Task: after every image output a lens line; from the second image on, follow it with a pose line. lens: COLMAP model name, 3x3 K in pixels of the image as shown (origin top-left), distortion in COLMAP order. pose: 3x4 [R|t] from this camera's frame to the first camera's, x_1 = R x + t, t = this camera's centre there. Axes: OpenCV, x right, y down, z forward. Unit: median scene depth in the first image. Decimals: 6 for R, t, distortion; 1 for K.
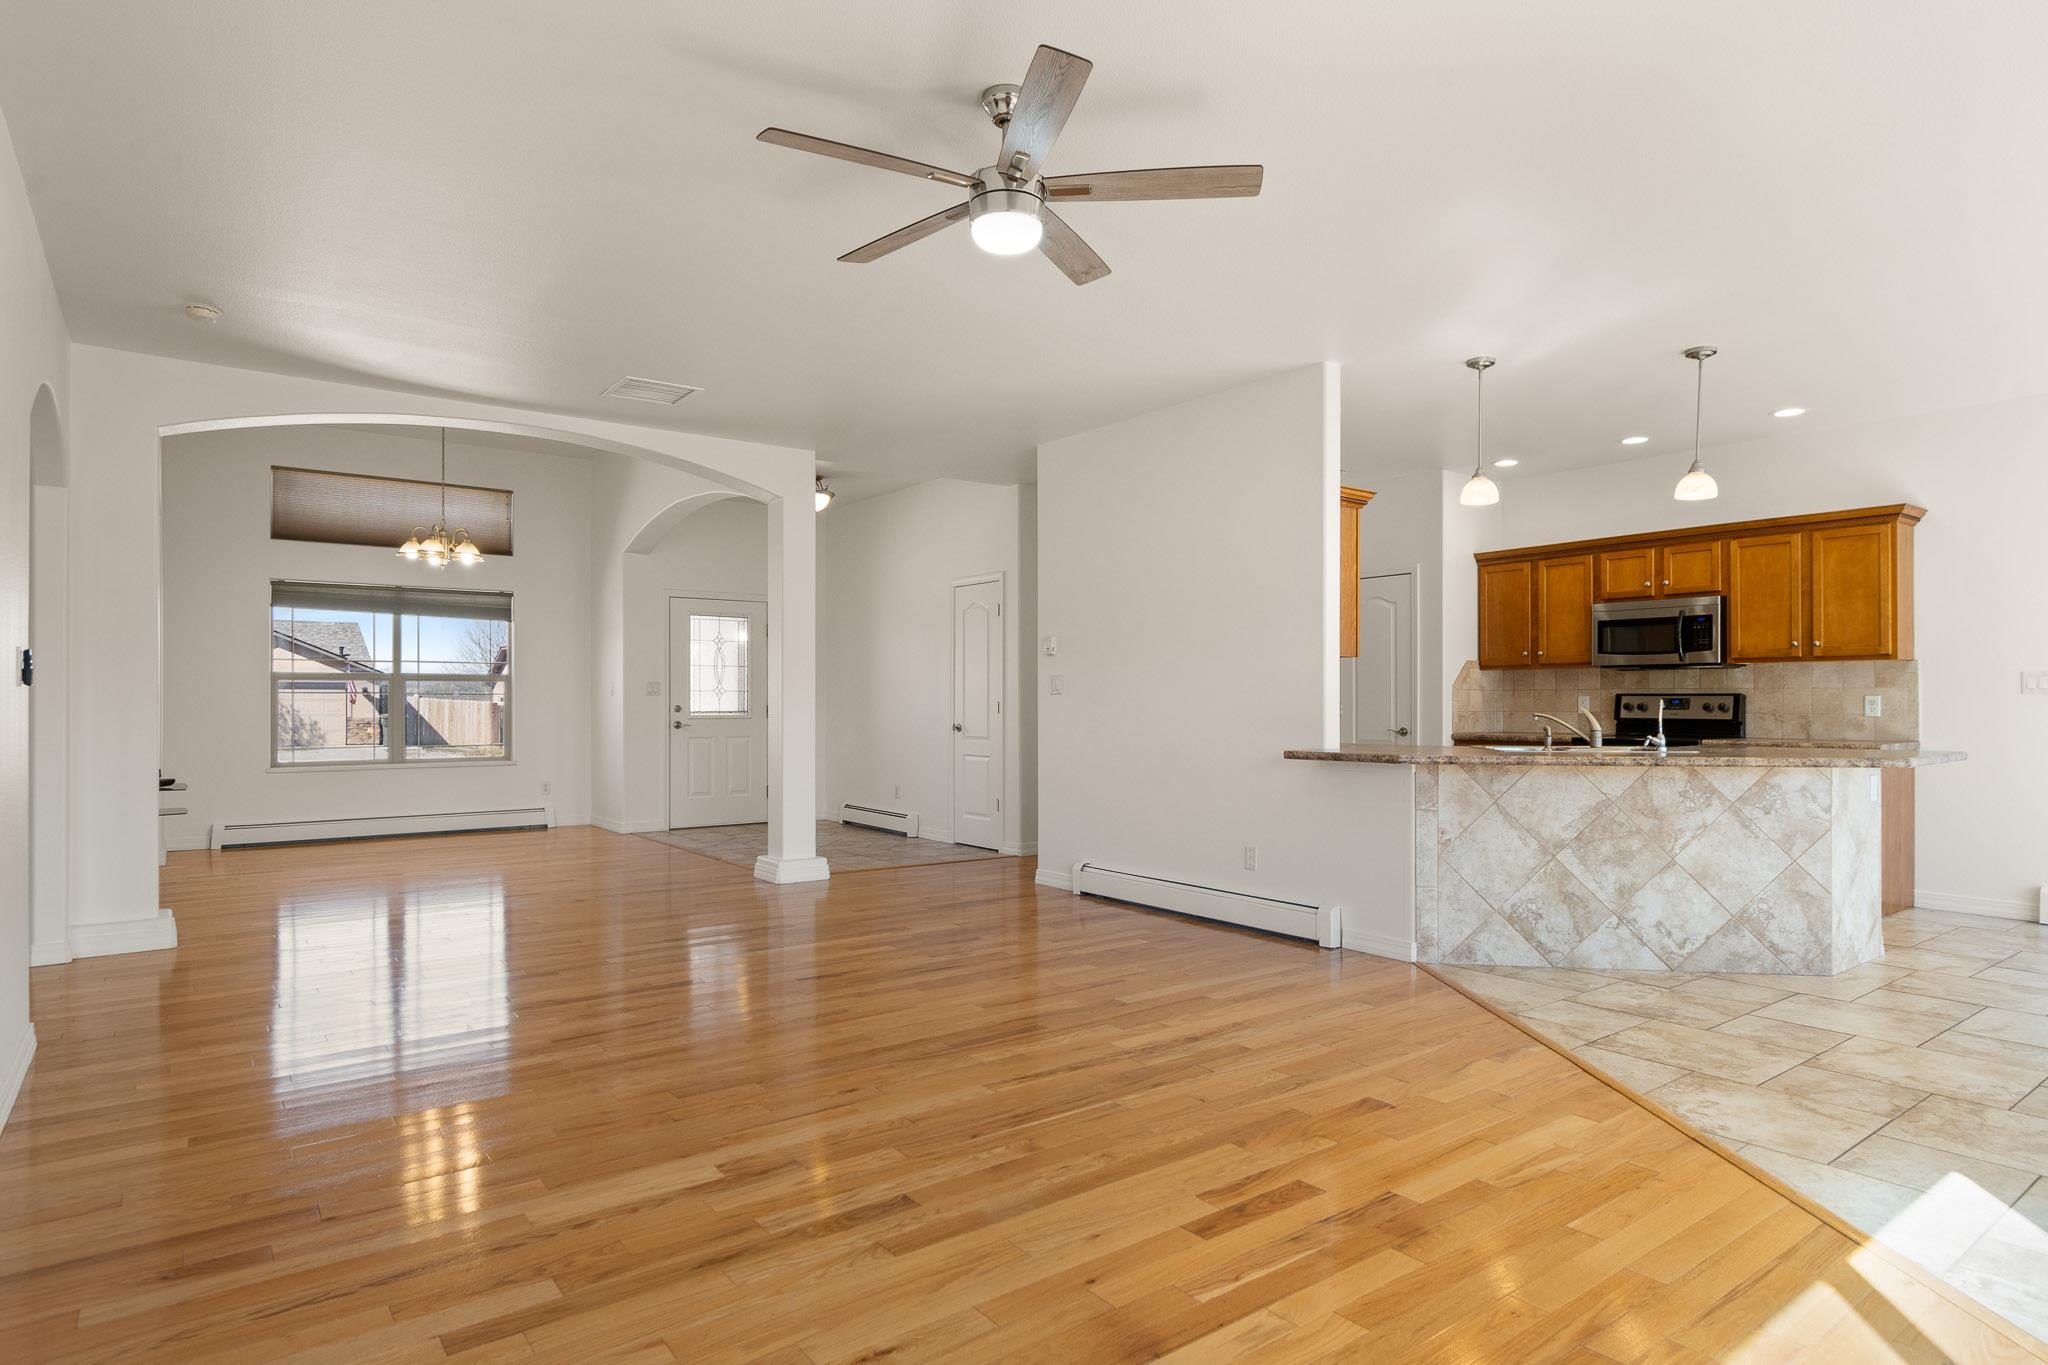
lens RADIAL K [[1123.4, 0, 1025.3], [0, 1123.4, 699.1], [0, 0, 1]] dist [-0.002282, -0.000249]
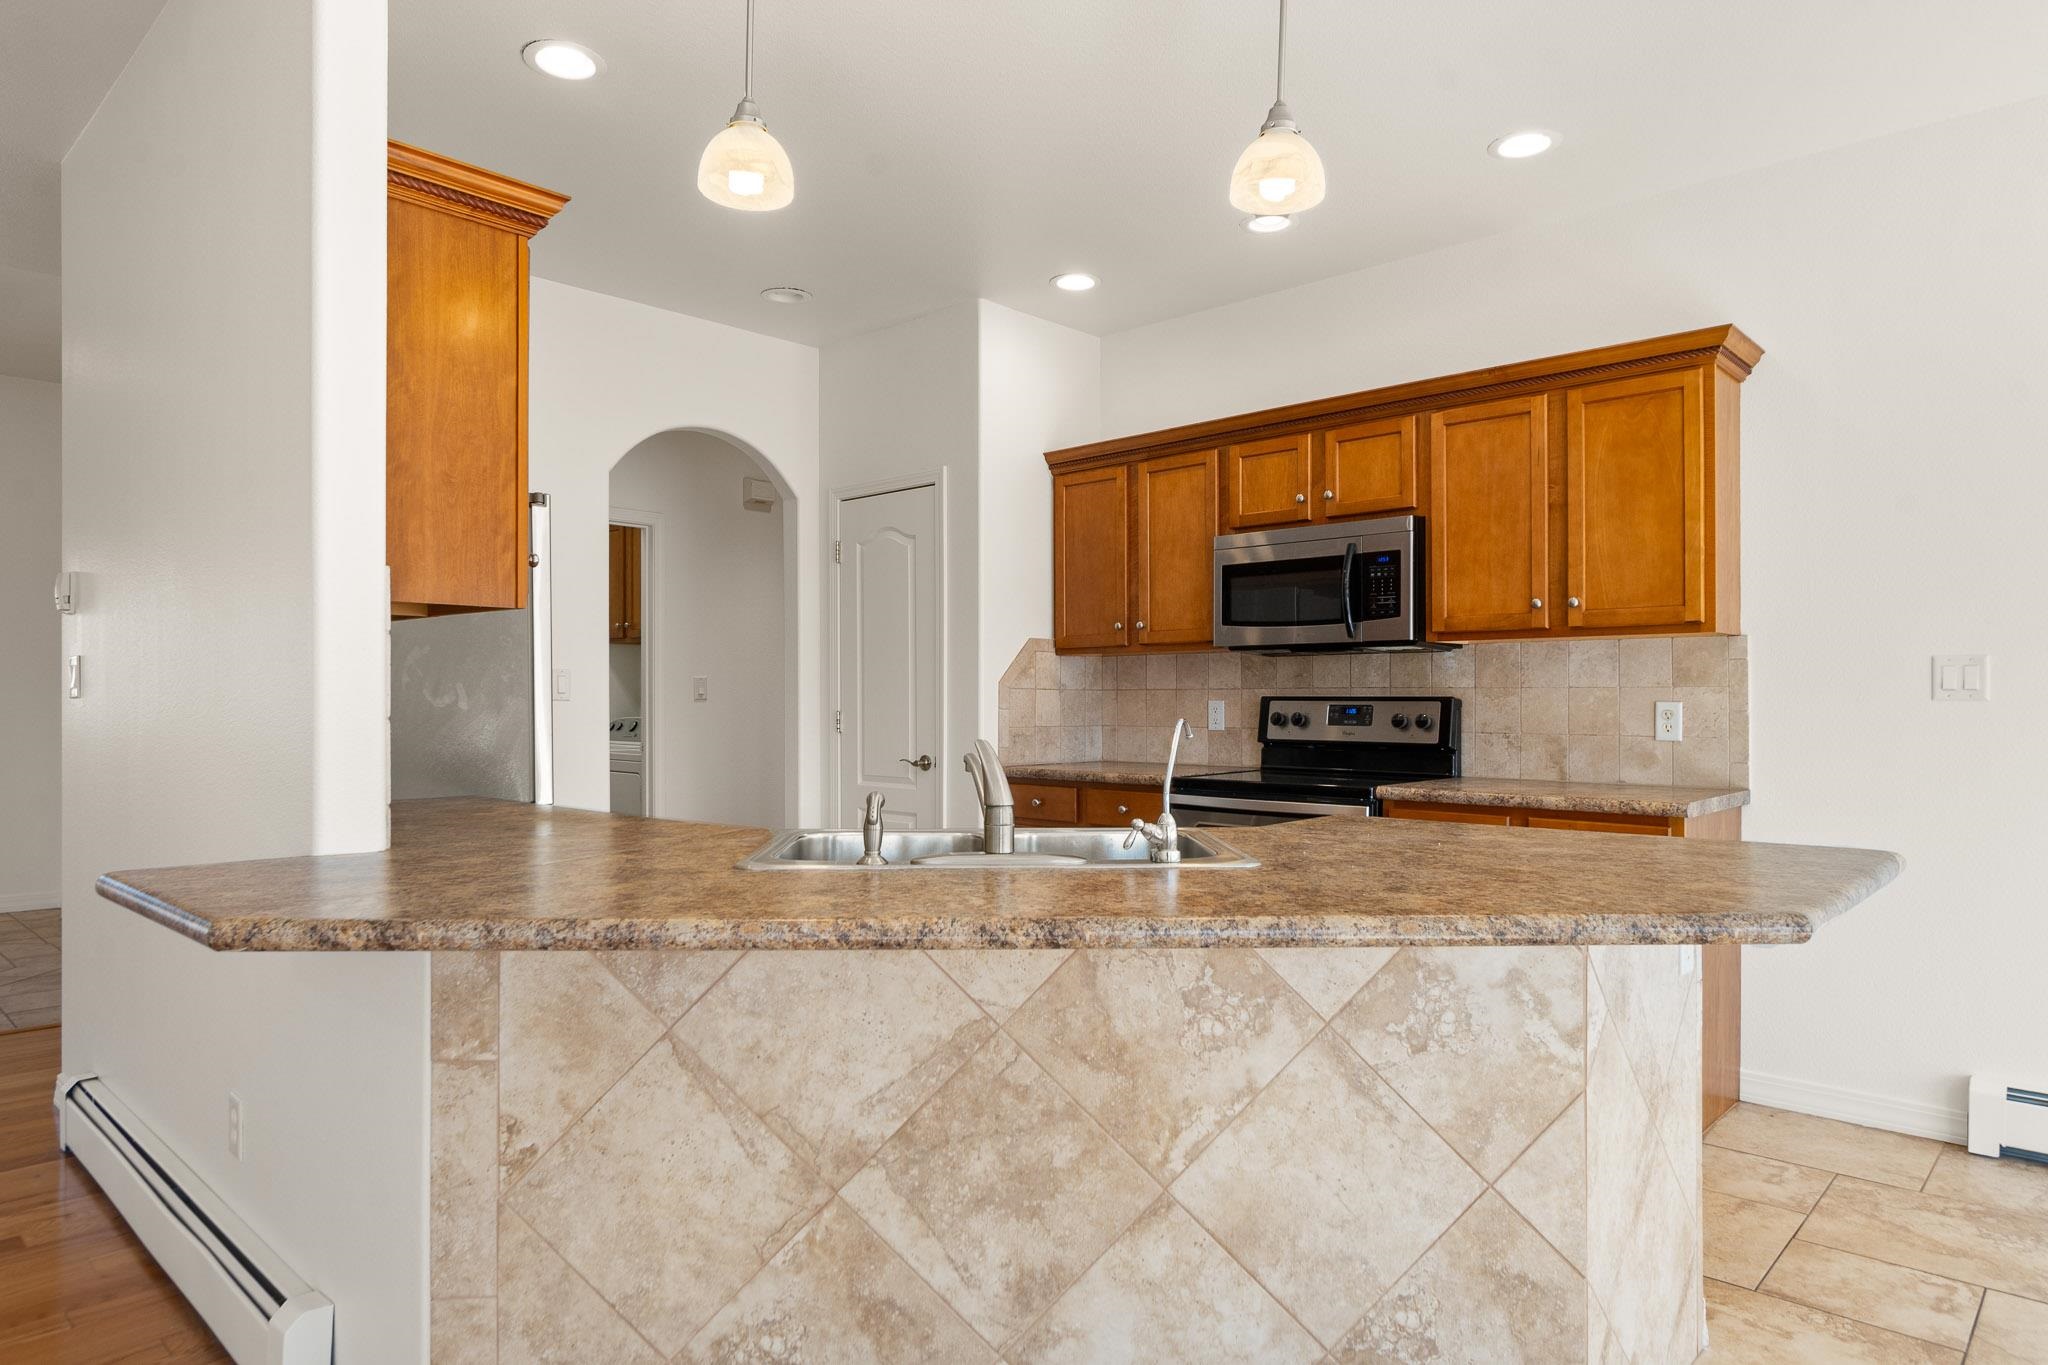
lens RADIAL K [[1221.3, 0, 1021.6], [0, 1221.3, 697.7], [0, 0, 1]] dist [-0.000607, 0.000634]
pose [[0.985167, -0.000153, 0.171601, 0.349469], [0.000025, 1.000000, 0.000753, -0.005454], [-0.171601, -0.000738, 0.985166, 0.477245]]
